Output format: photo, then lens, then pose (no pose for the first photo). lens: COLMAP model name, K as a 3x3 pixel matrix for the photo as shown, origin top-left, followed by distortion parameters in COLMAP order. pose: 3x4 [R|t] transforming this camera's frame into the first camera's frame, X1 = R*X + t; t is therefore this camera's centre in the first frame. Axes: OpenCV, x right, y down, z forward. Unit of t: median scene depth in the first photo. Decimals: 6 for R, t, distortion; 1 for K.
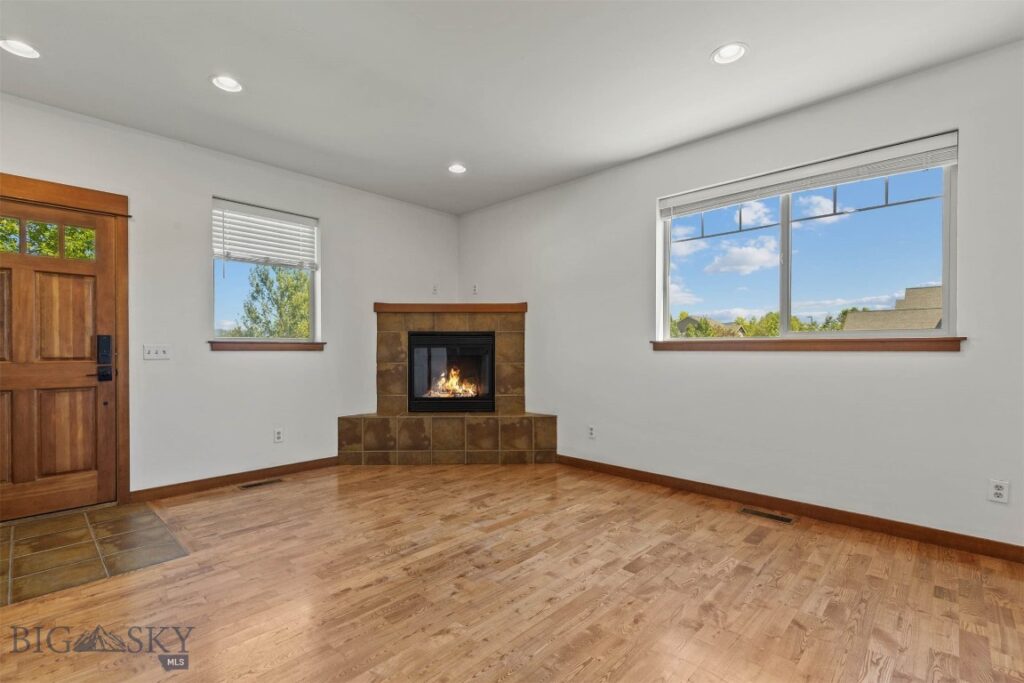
lens RADIAL K [[458.2, 0, 510.0], [0, 458.2, 355.1], [0, 0, 1]] dist [0.004438, -0.002271]
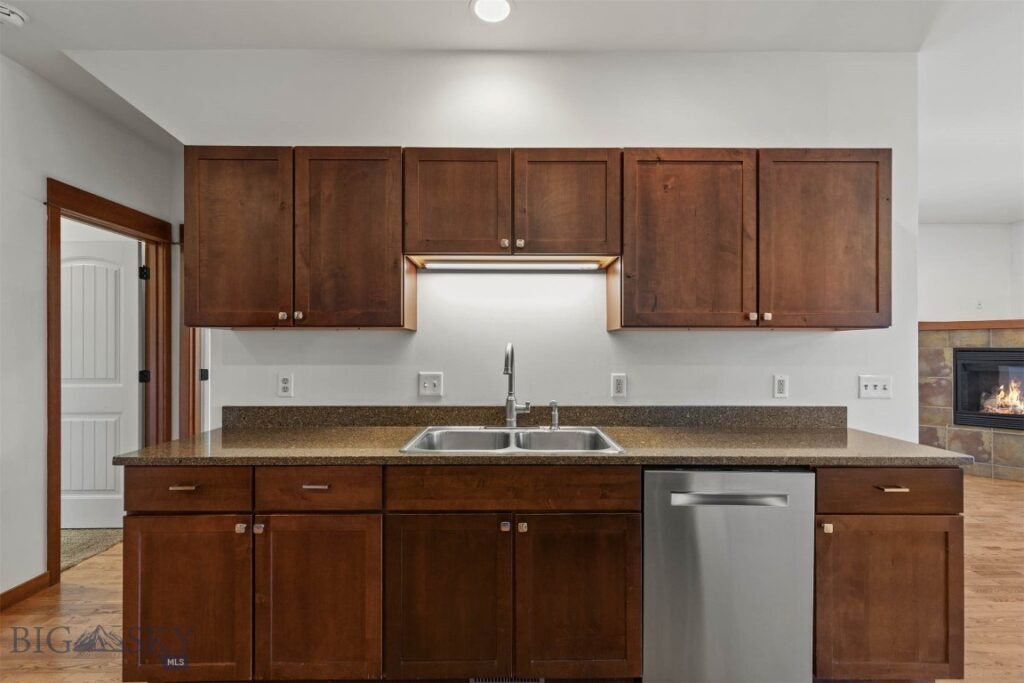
lens RADIAL K [[458.2, 0, 498.1], [0, 458.2, 346.8], [0, 0, 1]] dist [0.004438, -0.002271]
pose [[0.681239, 0.000332, -0.732061, -0.168292], [-0.007286, 0.999953, -0.006327, -0.040735], [0.732025, 0.009644, 0.681210, -0.505885]]
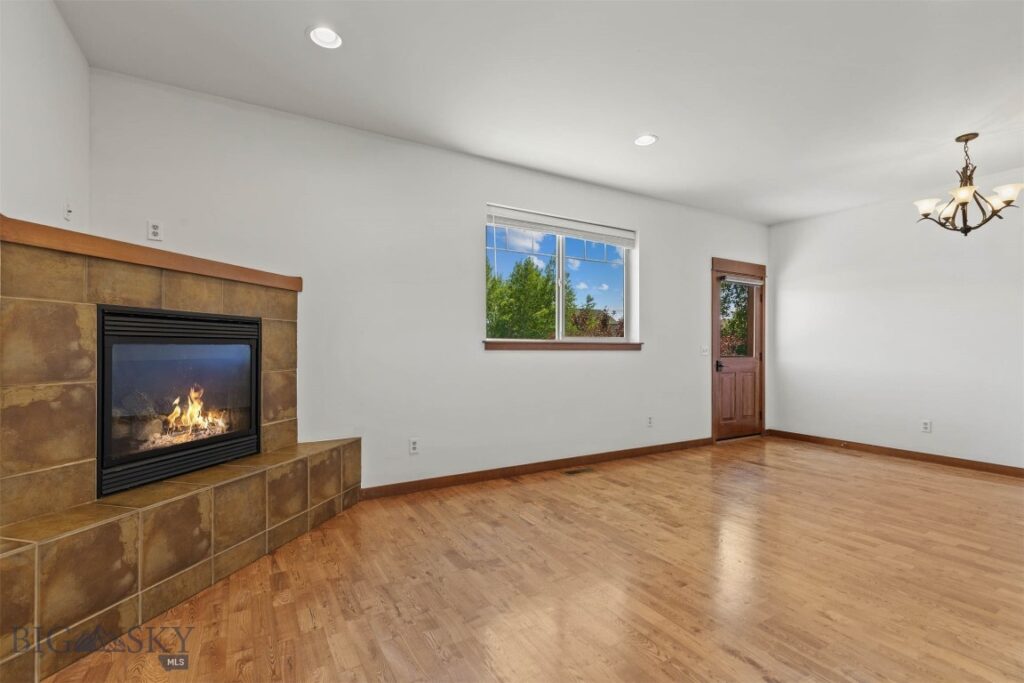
lens RADIAL K [[458.2, 0, 513.7], [0, 458.2, 347.6], [0, 0, 1]] dist [0.004438, -0.002271]
pose [[0.279625, 0.004033, 0.960101, -0.534325], [0.009735, 0.999928, -0.007035, -0.005745], [-0.960060, 0.011314, 0.279566, 0.539811]]
